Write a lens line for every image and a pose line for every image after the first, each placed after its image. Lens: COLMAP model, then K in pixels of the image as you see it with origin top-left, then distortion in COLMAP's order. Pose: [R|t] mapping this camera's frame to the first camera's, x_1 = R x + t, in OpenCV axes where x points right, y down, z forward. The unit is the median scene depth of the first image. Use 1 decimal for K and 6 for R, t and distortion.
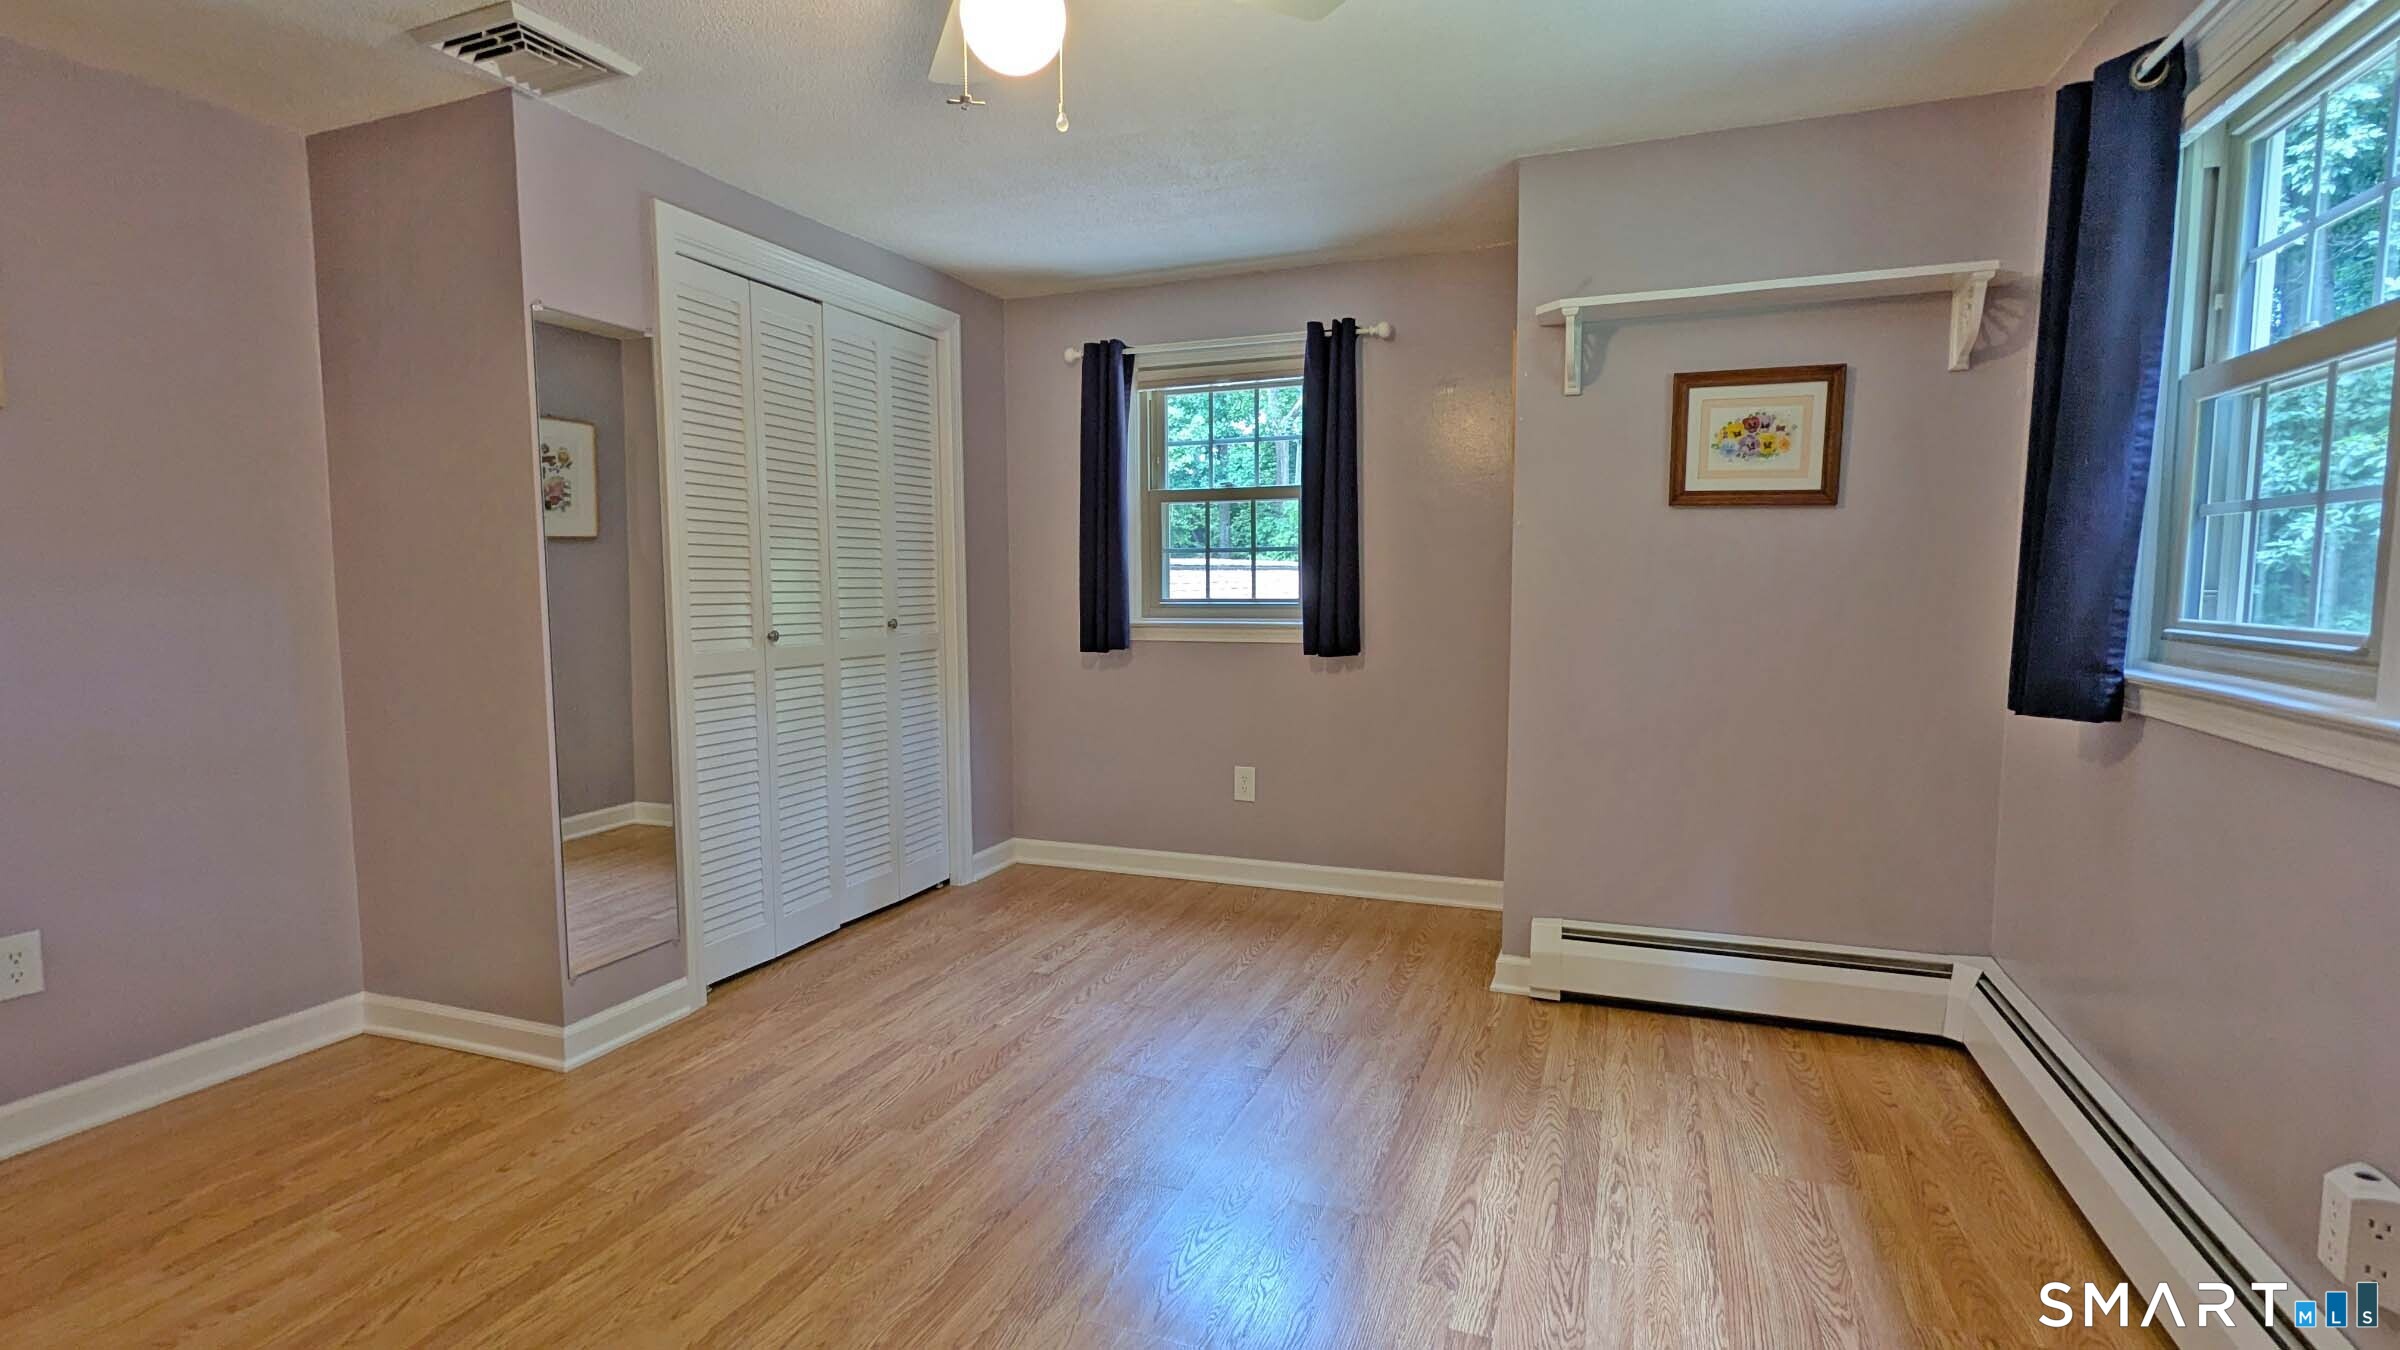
lens RADIAL K [[1184.1, 0, 1200.1], [0, 1184.1, 665.4], [0, 0, 1]] dist [-0.005371, -0.000552]
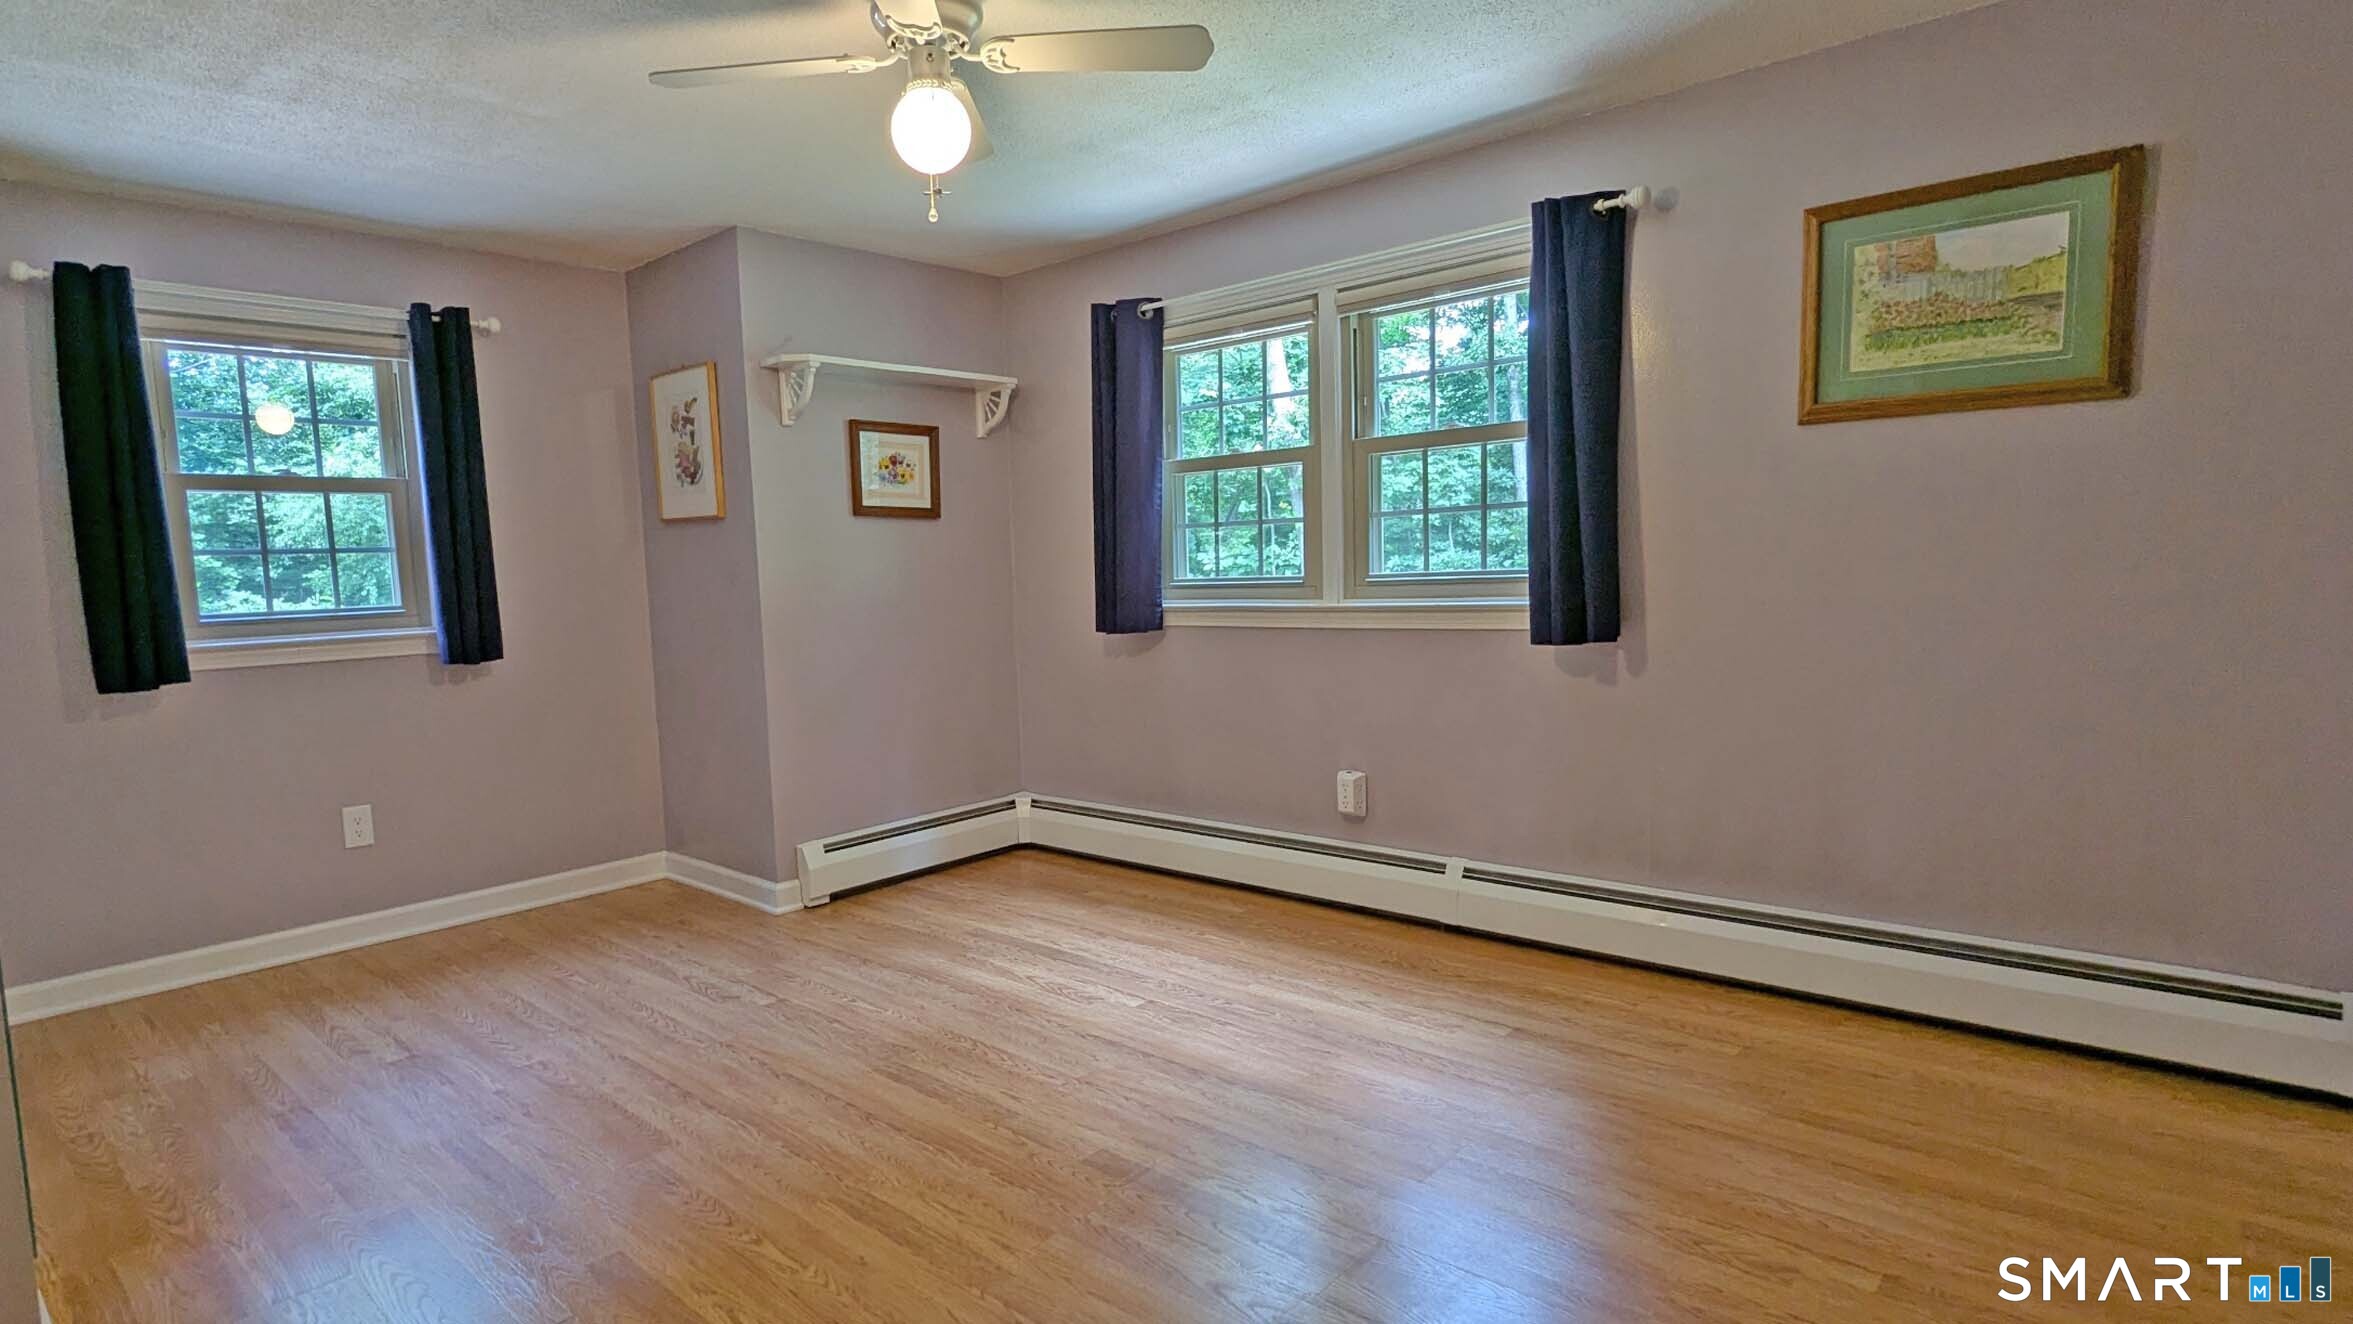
lens RADIAL K [[1230.4, 0, 1176.5], [0, 1230.4, 662.0], [0, 0, 1]] dist [0.000753, -0.000586]
pose [[0.307549, -0.084864, 0.947740, -0.851094], [0.102314, 0.993190, 0.055732, -0.009076], [-0.946015, 0.079826, 0.314138, 0.219781]]
